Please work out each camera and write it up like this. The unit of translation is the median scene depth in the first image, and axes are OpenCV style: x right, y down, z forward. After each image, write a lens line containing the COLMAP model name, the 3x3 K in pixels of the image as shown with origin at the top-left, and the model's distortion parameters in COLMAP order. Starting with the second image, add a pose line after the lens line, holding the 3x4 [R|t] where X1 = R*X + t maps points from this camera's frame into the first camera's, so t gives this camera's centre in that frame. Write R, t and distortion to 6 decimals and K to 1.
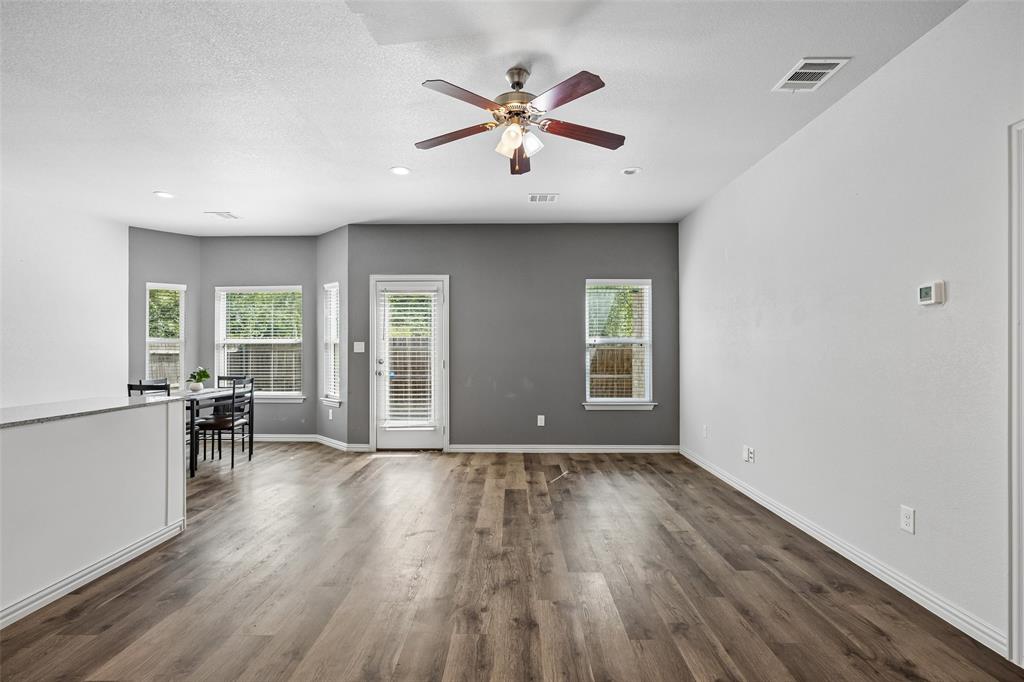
lens RADIAL K [[470.8, 0, 509.7], [0, 470.8, 347.2], [0, 0, 1]] dist [-0.001344, -0.000180]
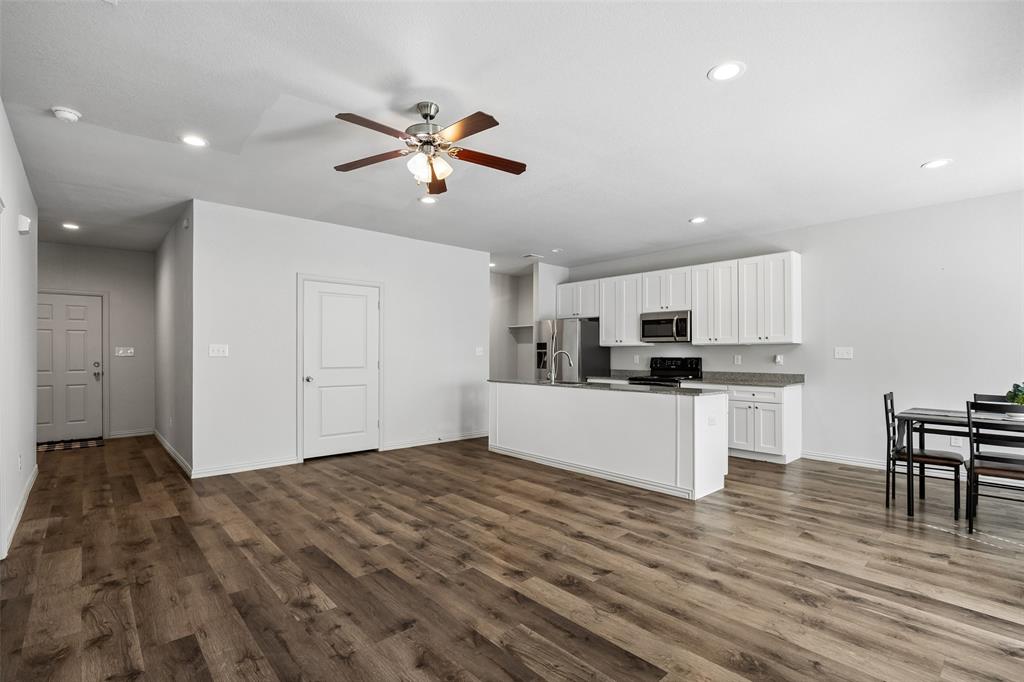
lens RADIAL K [[475.6, 0, 508.5], [0, 475.6, 351.8], [0, 0, 1]] dist [-0.009351, 0.000728]
pose [[-0.733923, -0.003395, -0.679225, 0.293088], [0.001262, 0.999979, -0.006362, 0.002327], [0.679232, -0.005526, -0.733903, 0.895549]]
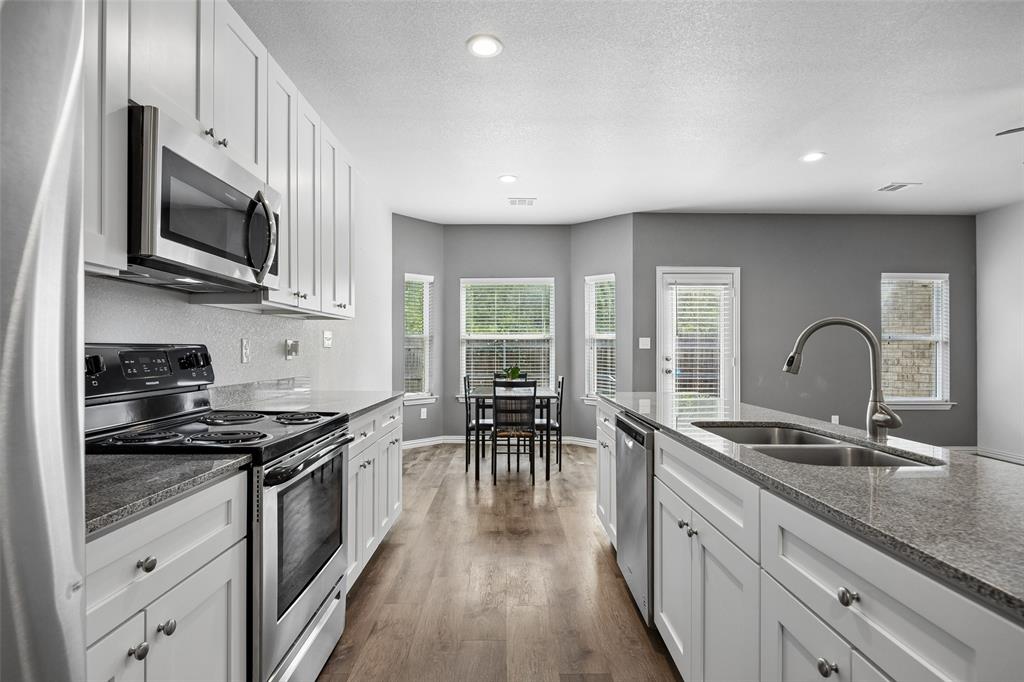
lens RADIAL K [[503.3, 0, 510.2], [0, 503.3, 346.0], [0, 0, 1]] dist [-0.003541, -0.000436]
pose [[0.999725, 0.003715, 0.023169, -0.614424], [-0.003687, 0.999992, -0.001237, 0.007862], [-0.023173, 0.001151, 0.999731, -0.002390]]
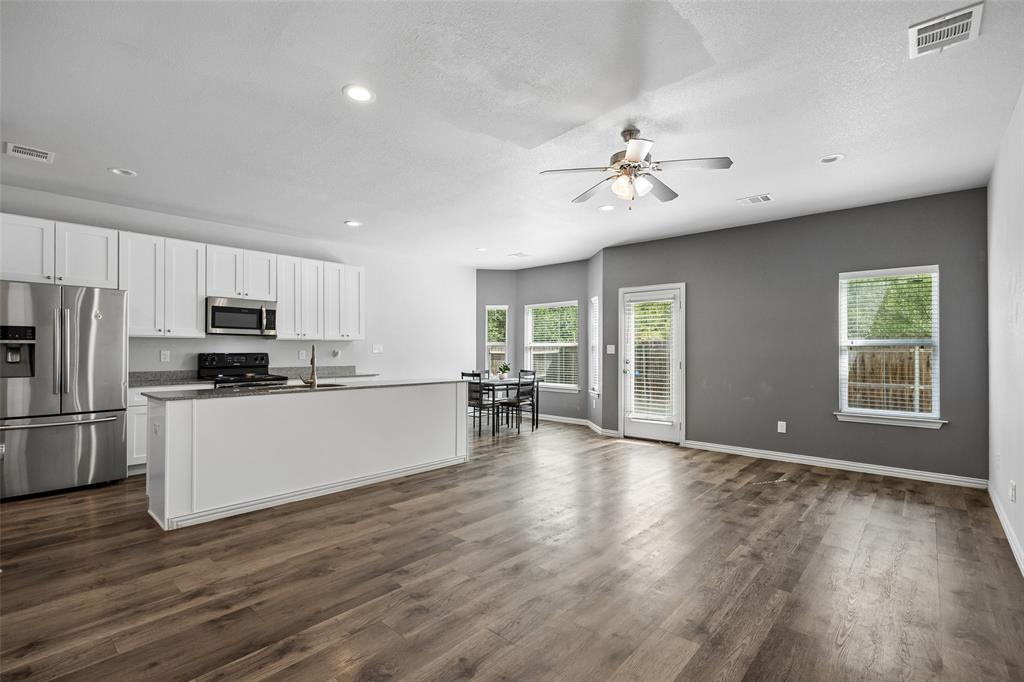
lens RADIAL K [[470.8, 0, 509.7], [0, 470.8, 347.2], [0, 0, 1]] dist [-0.001344, -0.000180]
pose [[0.753728, -0.001128, -0.657186, 0.275697], [-0.001910, 0.999991, -0.003908, -0.000359], [0.657184, 0.004201, 0.753718, -0.074922]]
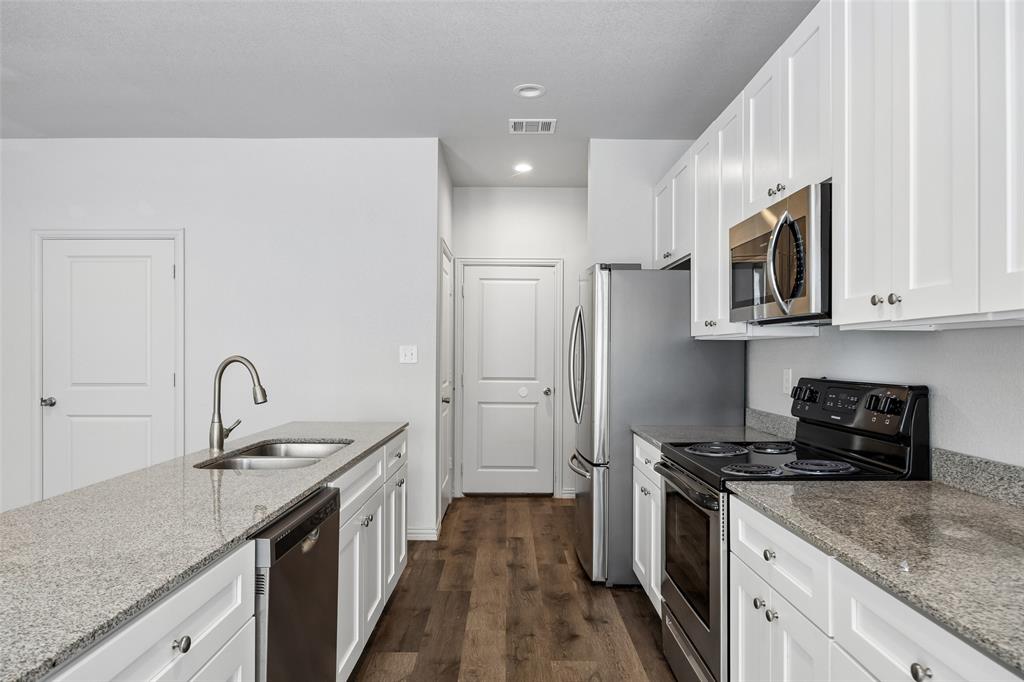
lens RADIAL K [[640.6, 0, 510.4], [0, 640.6, 347.9], [0, 0, 1]] dist [-0.004536, -0.001653]
pose [[-0.999925, 0.000350, -0.012272, -0.608904], [0.000463, 0.999958, -0.009205, -0.007875], [0.012268, -0.009210, -0.999882, 0.708428]]
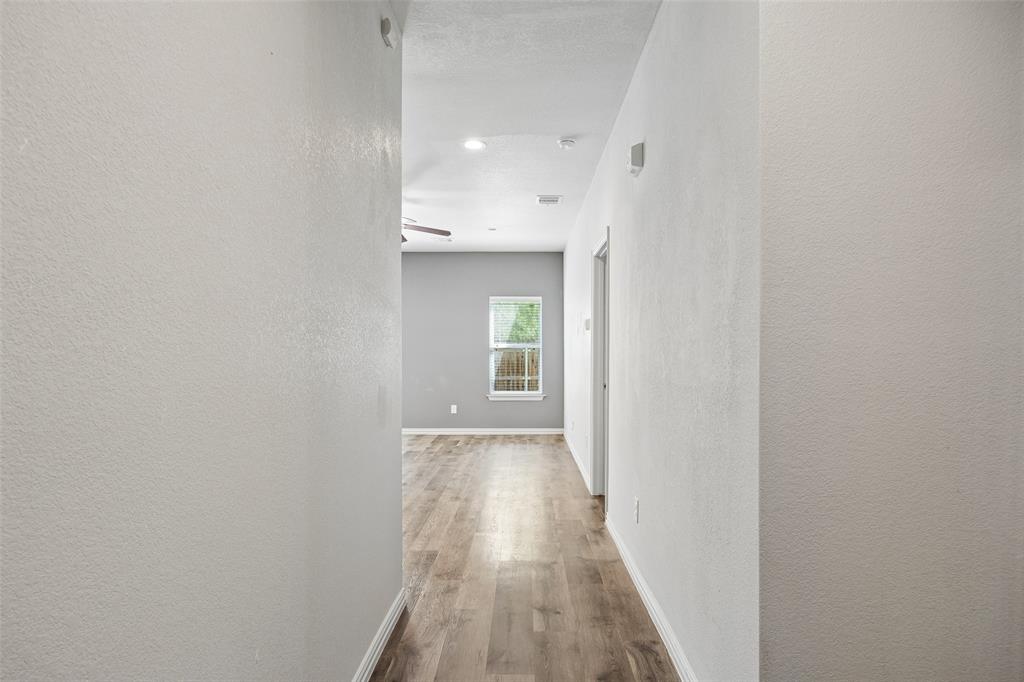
lens RADIAL K [[571.1, 0, 529.1], [0, 571.1, 346.1], [0, 0, 1]] dist [-0.000951, -0.000053]
pose [[0.999862, -0.000703, 0.016572, 0.241479], [0.000802, 0.999982, -0.005933, -0.003156], [-0.016568, 0.005946, 0.999845, -0.525360]]
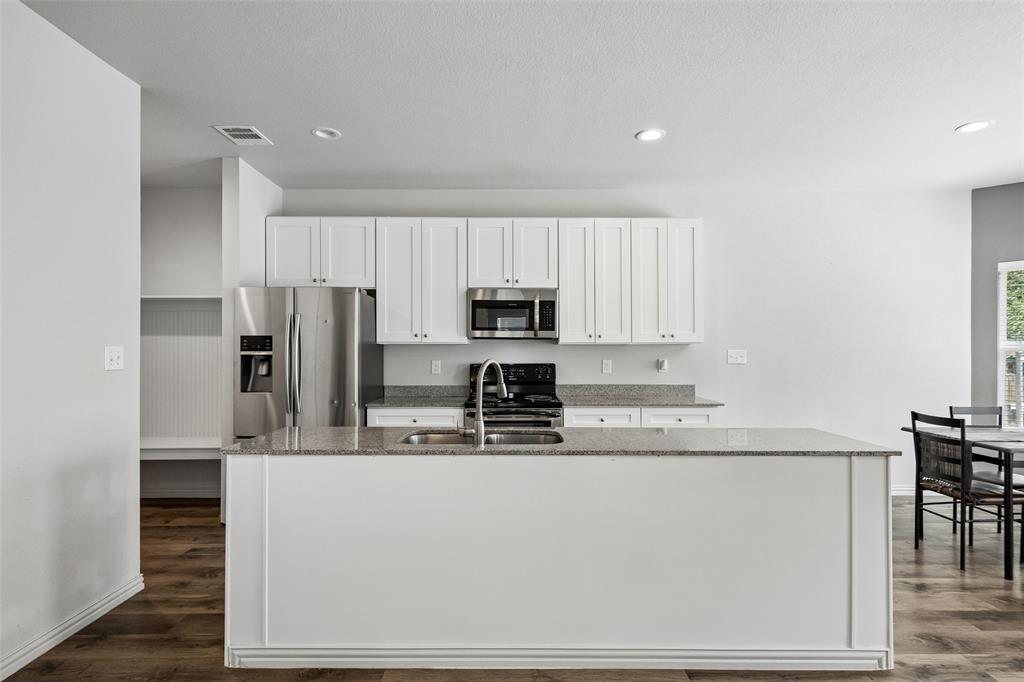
lens RADIAL K [[523.7, 0, 512.0], [0, 523.7, 348.1], [0, 0, 1]] dist [0.003166, 0.000478]
pose [[0.020612, 0.002409, -0.999785, -0.014230], [0.002052, 0.999995, 0.002451, -0.016793], [0.999785, -0.002102, 0.020607, 0.281356]]
